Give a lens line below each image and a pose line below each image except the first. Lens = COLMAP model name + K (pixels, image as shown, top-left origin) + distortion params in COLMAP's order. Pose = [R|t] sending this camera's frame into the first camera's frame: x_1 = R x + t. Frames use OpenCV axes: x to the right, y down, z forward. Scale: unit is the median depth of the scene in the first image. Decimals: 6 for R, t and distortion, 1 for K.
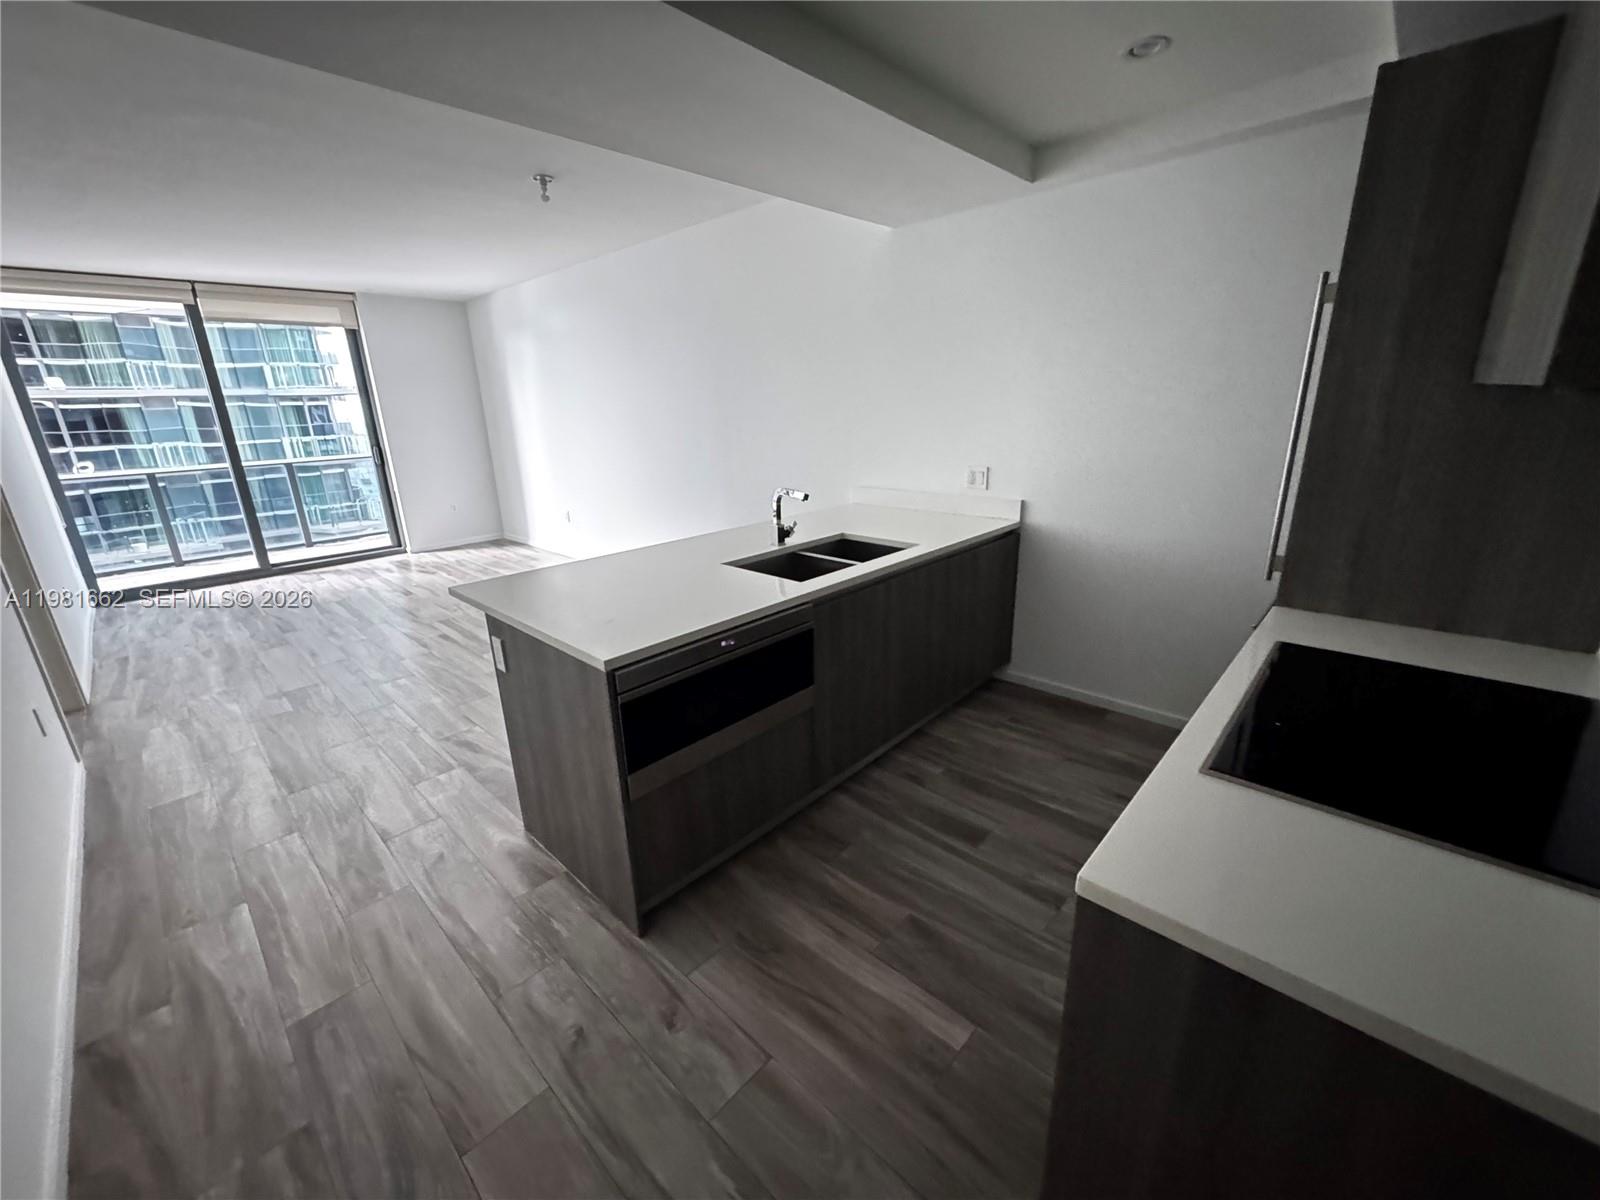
lens RADIAL K [[637.2, 0, 798.3], [0, 637.2, 601.3], [0, 0, 1]] dist [-0.001771, 0.000025]
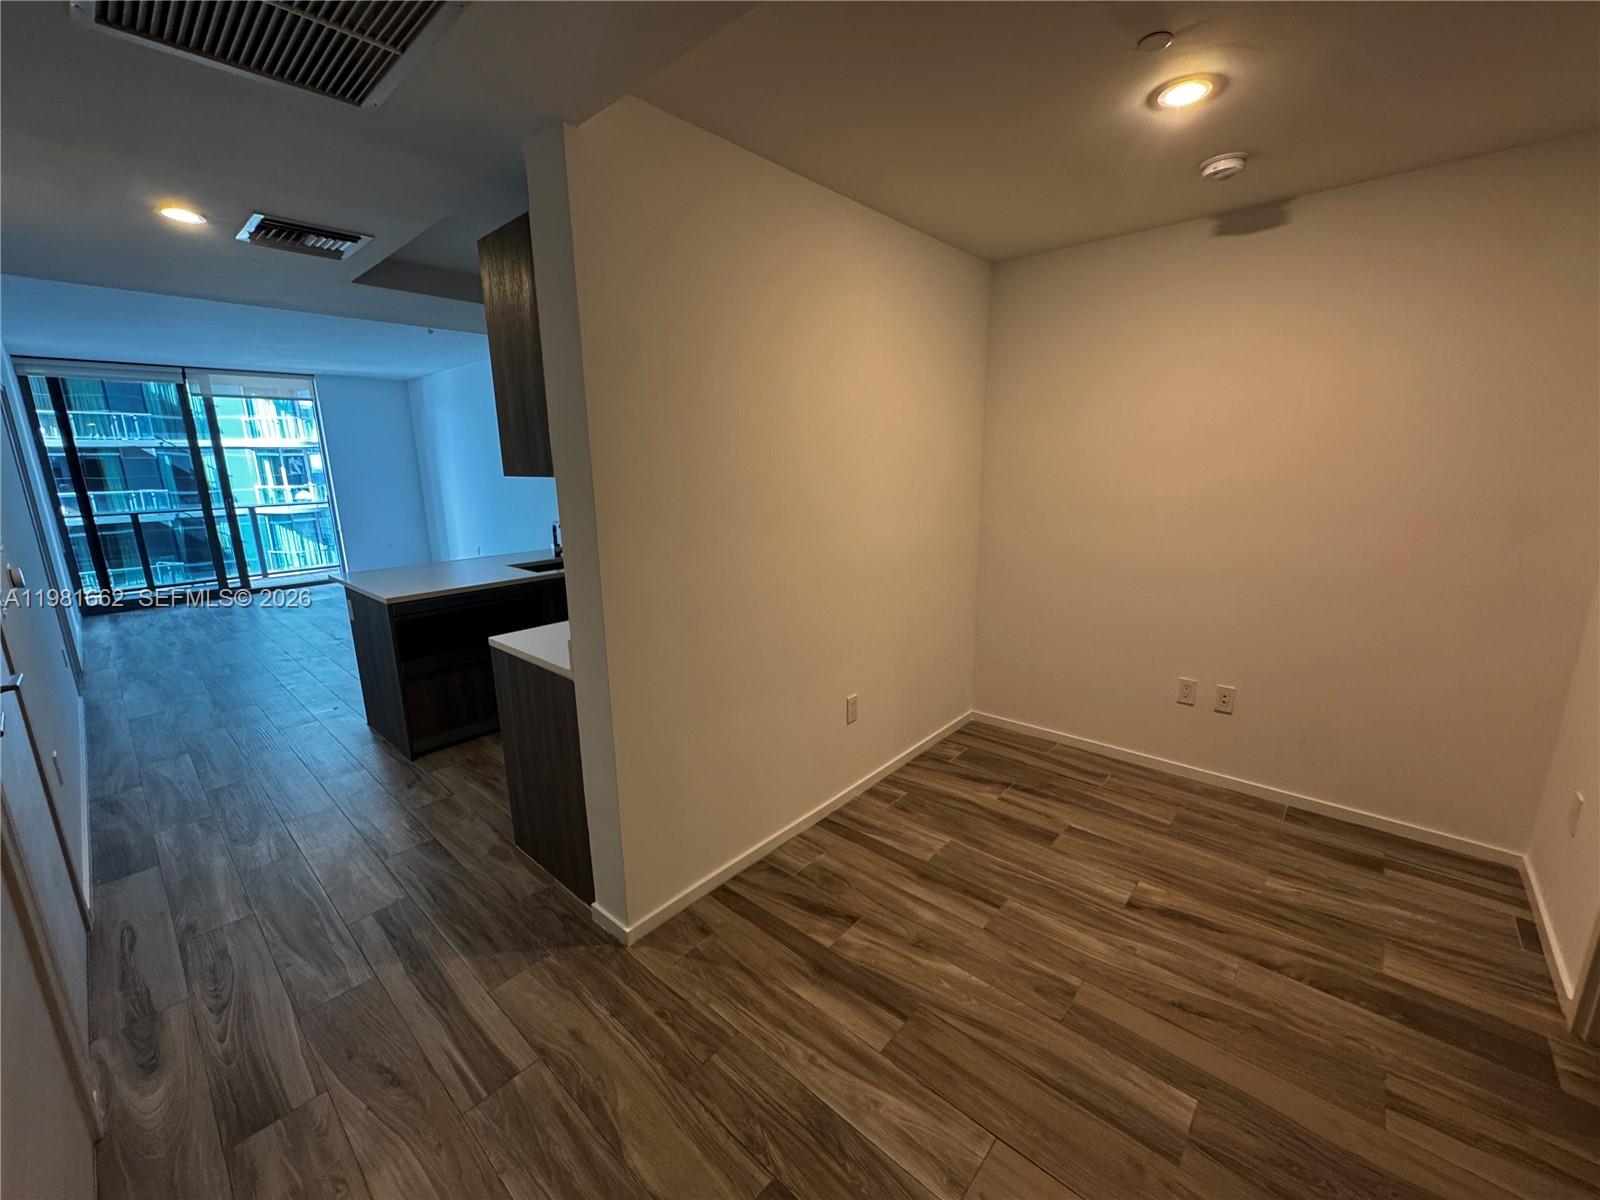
lens RADIAL K [[637.2, 0, 798.3], [0, 637.2, 601.3], [0, 0, 1]] dist [-0.001771, 0.000025]
pose [[0.999529, 0.006046, 0.030084, 0.423988], [-0.003554, 0.996609, -0.082205, 0.121051], [-0.030479, 0.082060, 0.996161, -0.464802]]
